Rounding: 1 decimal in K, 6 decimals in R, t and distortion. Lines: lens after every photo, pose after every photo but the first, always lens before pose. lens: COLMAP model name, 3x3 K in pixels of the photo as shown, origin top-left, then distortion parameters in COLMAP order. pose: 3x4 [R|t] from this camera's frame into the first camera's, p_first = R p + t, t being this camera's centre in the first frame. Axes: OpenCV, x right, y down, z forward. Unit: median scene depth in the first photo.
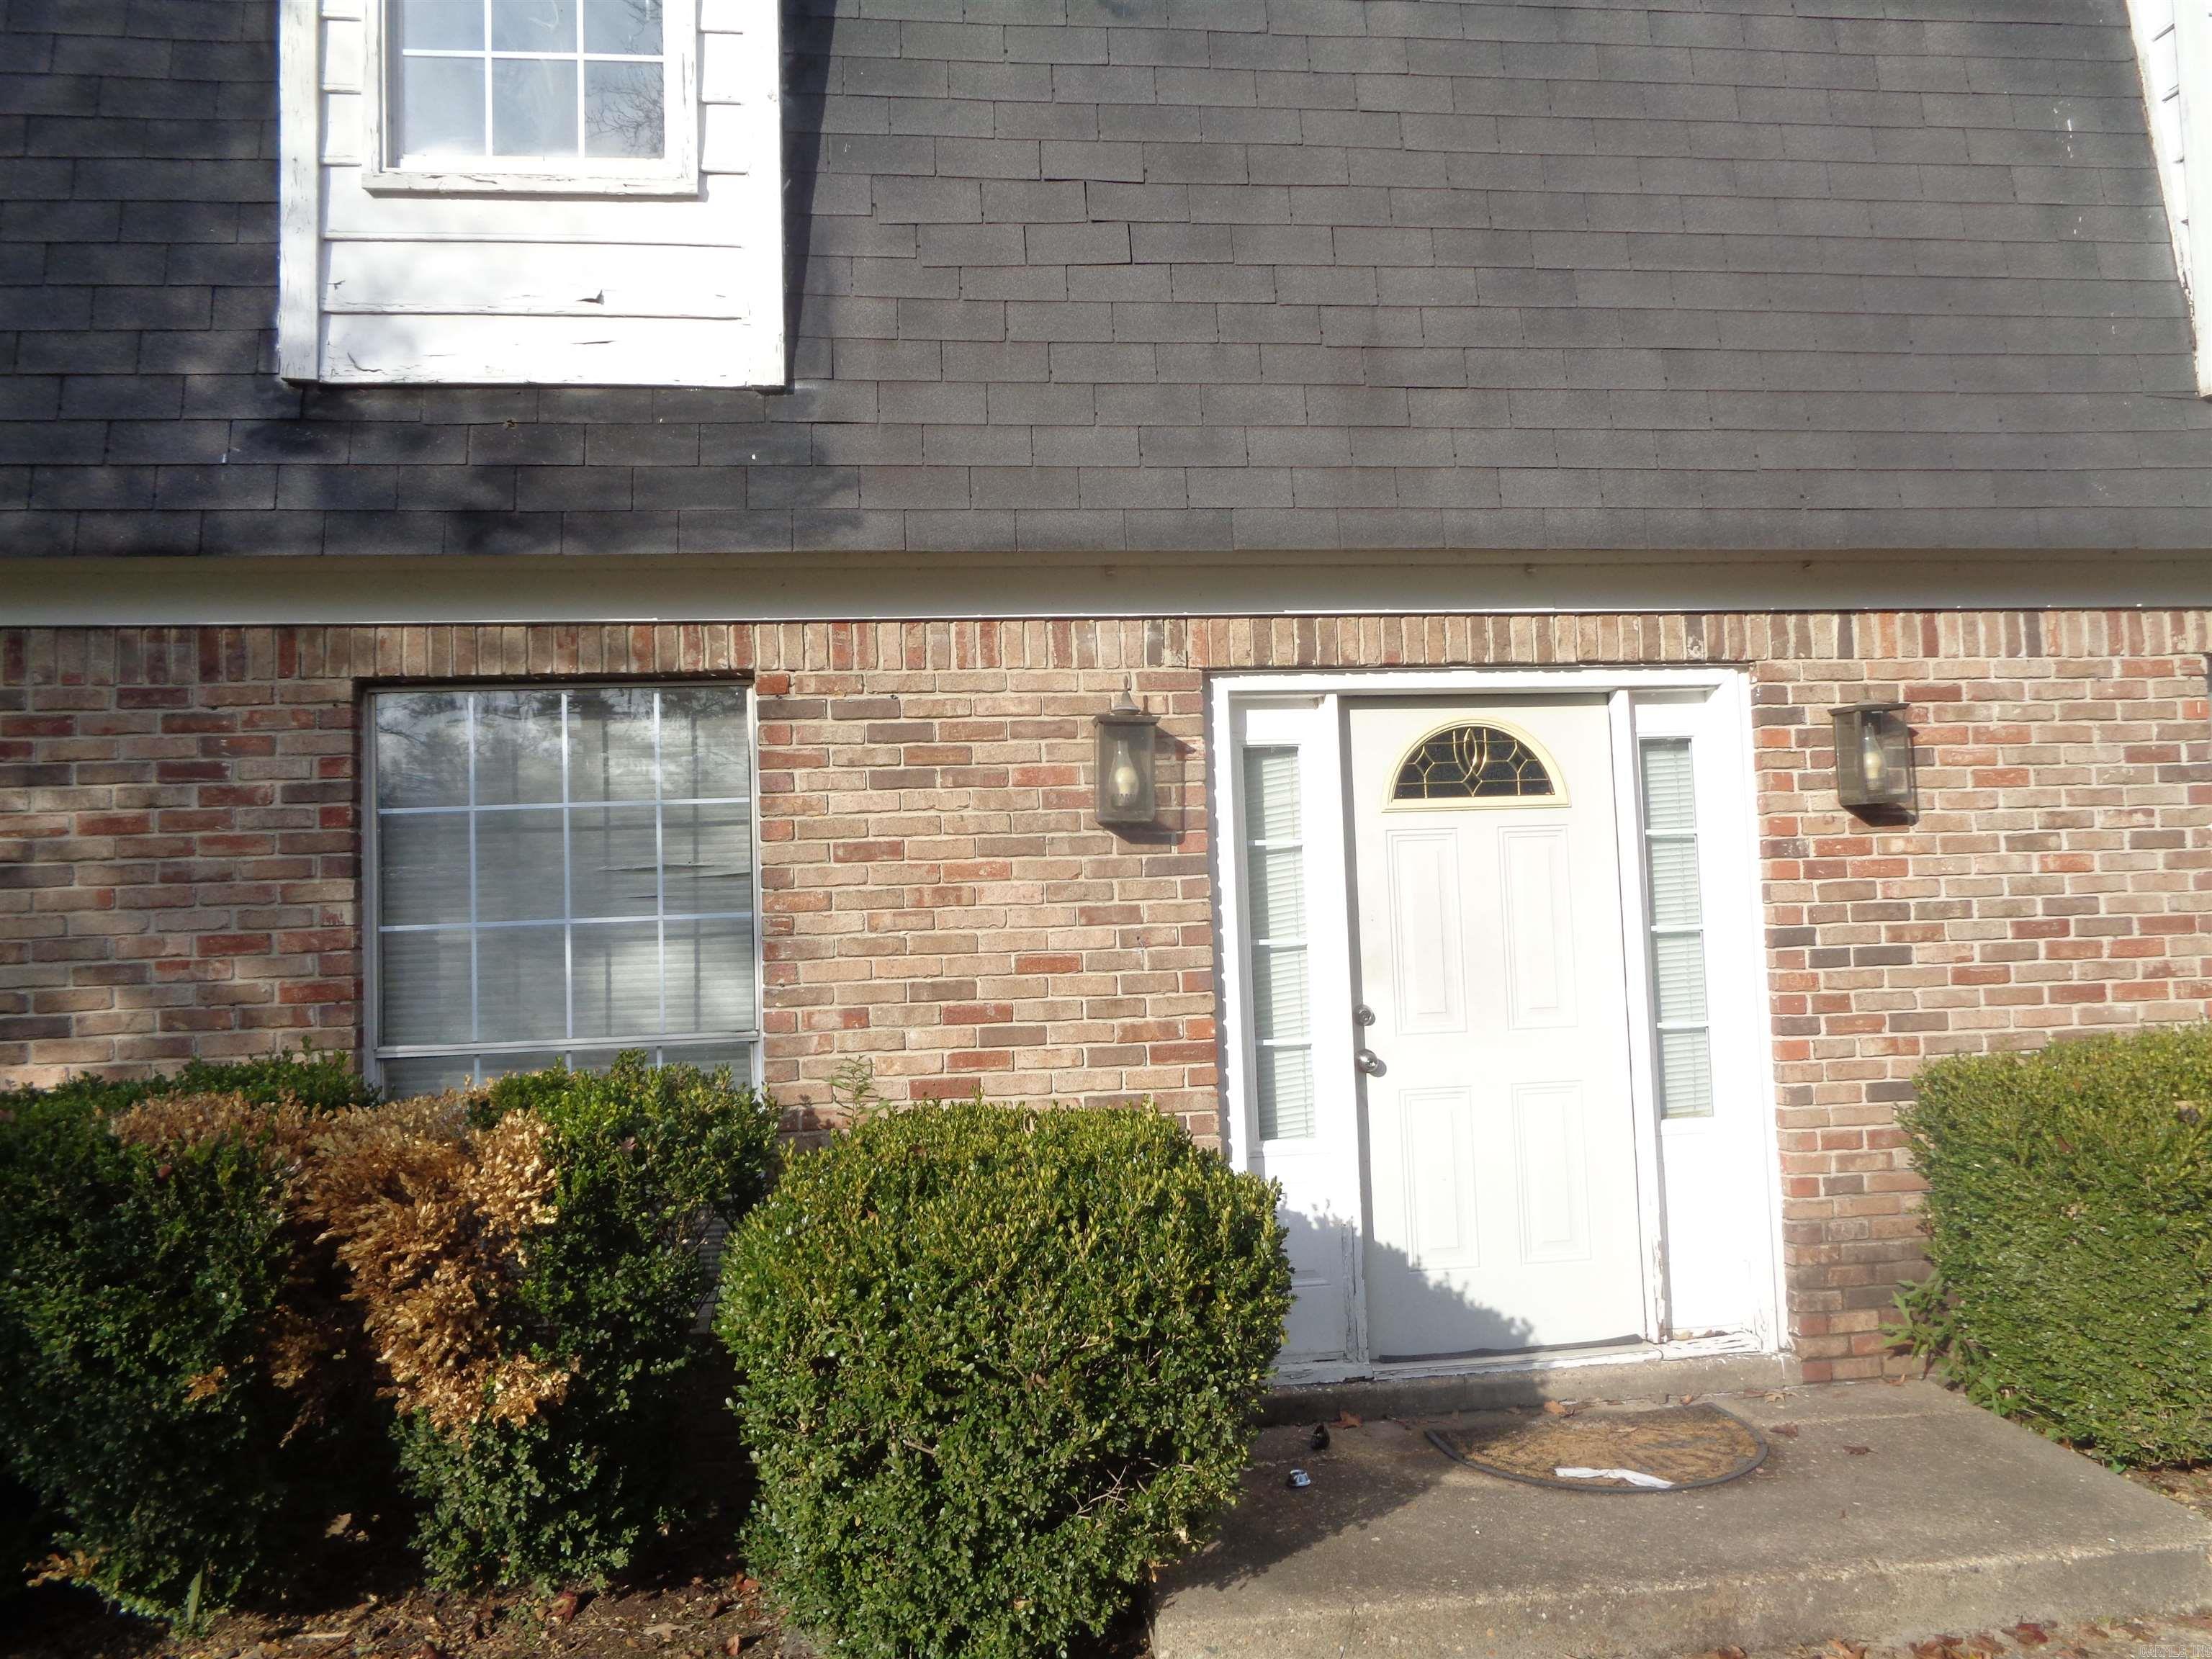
lens RADIAL K [[1653.6, 0, 1122.5], [0, 1653.6, 829.5], [0, 0, 1]] dist [-0.019722, 0.012408]
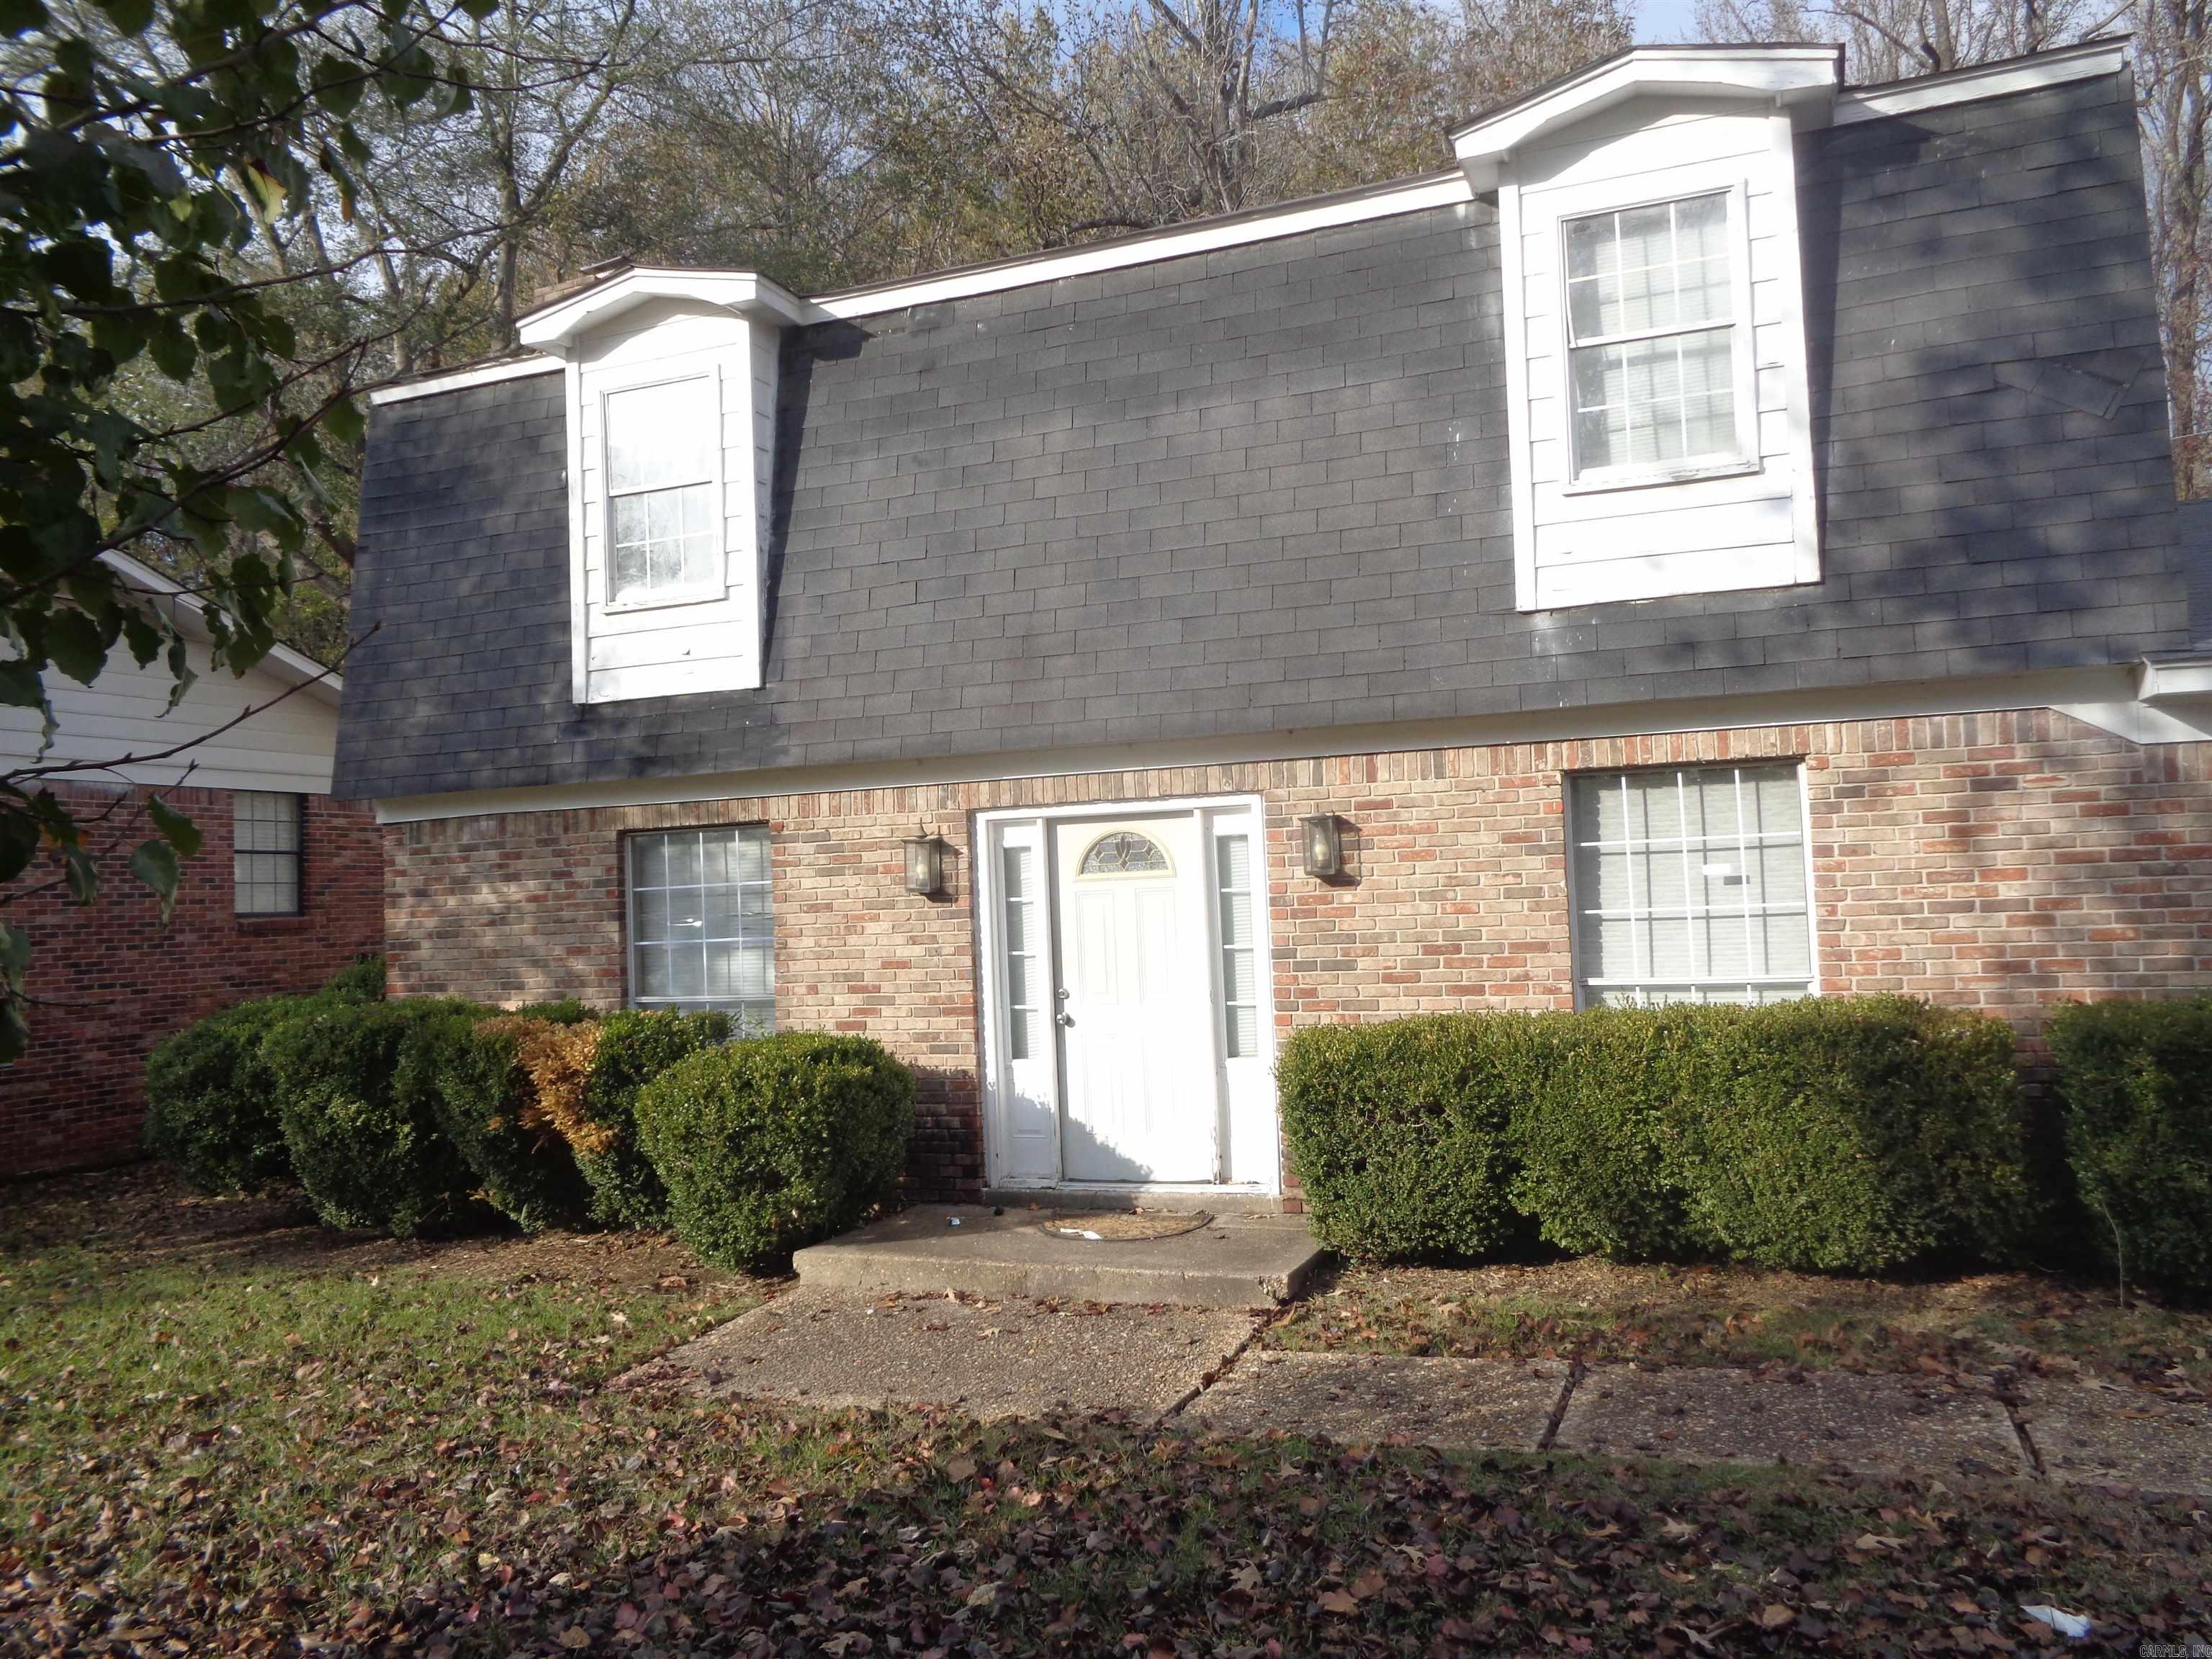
lens RADIAL K [[1653.6, 0, 1122.5], [0, 1653.6, 829.5], [0, 0, 1]] dist [-0.019722, 0.012408]
pose [[0.883093, -0.024278, -0.468569, 1.100335], [0.037402, 0.999125, 0.018721, -0.103936], [0.467705, -0.034058, 0.883228, -0.595877]]
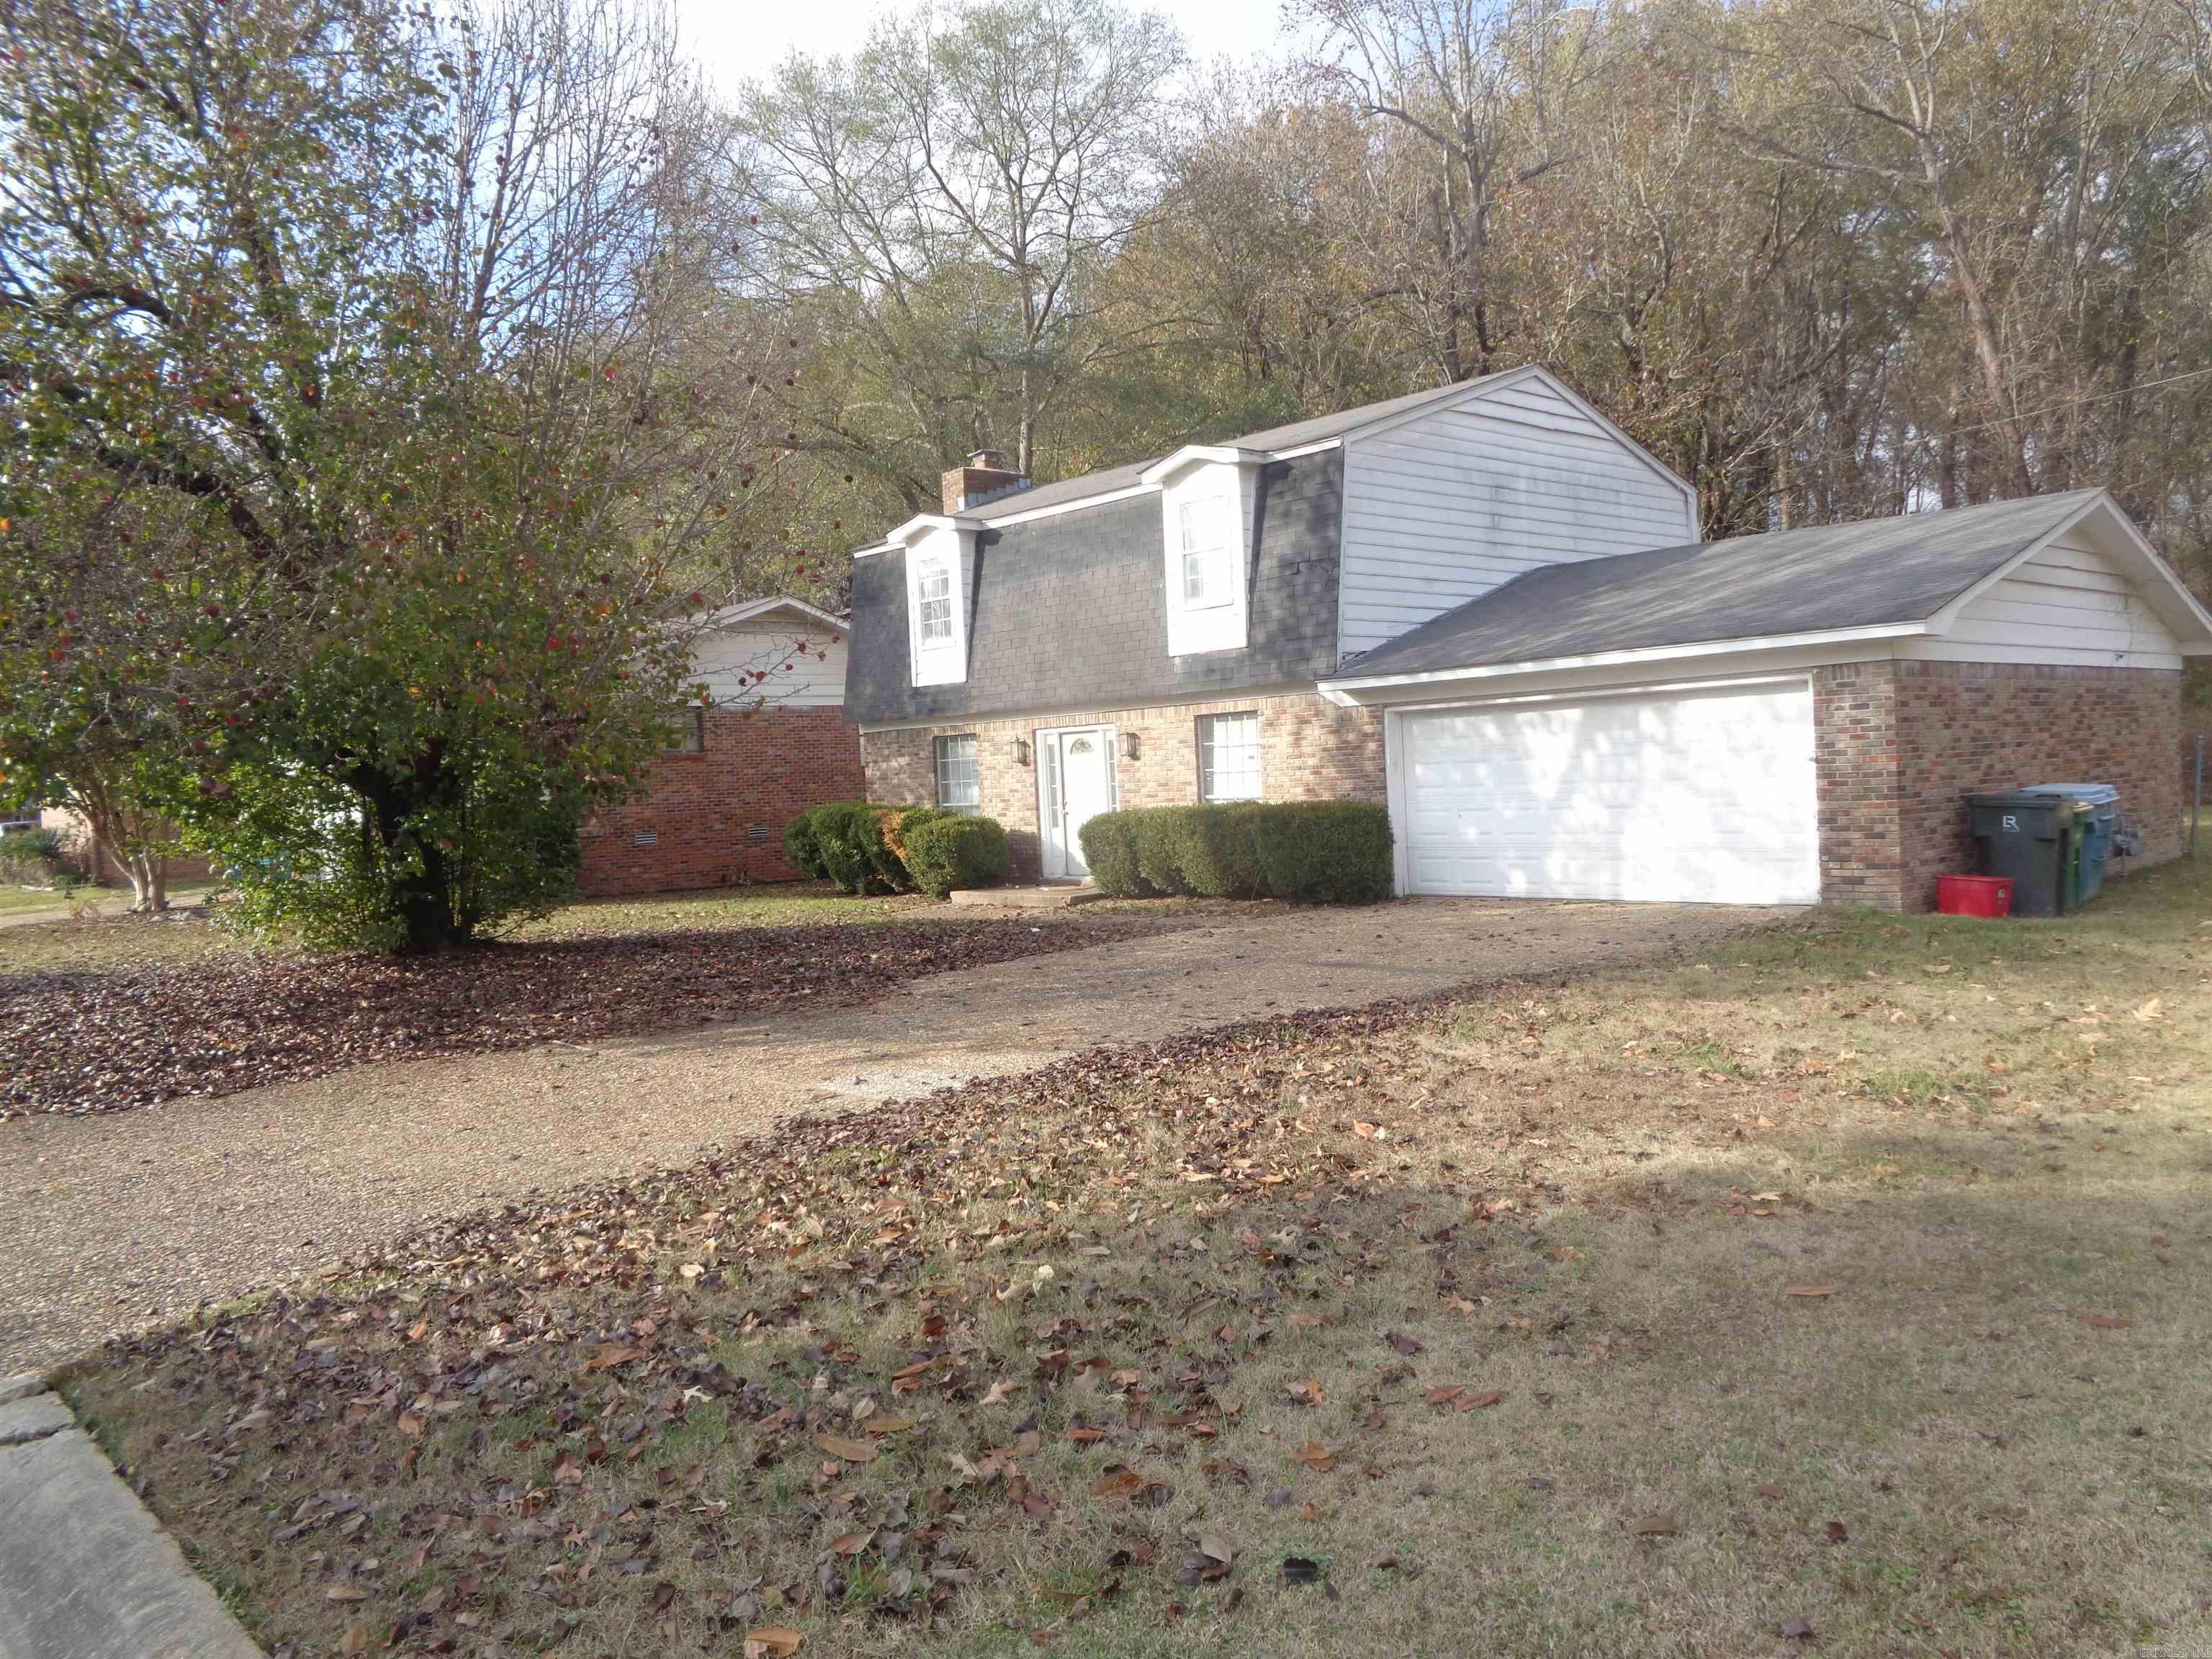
lens RADIAL K [[1653.6, 0, 1122.5], [0, 1653.6, 829.5], [0, 0, 1]] dist [-0.019722, 0.012408]
pose [[0.585173, 0.030262, -0.810344, 4.112963], [0.072928, 0.993290, 0.089758, -0.221001], [0.807622, -0.111620, 0.579040, -1.603241]]
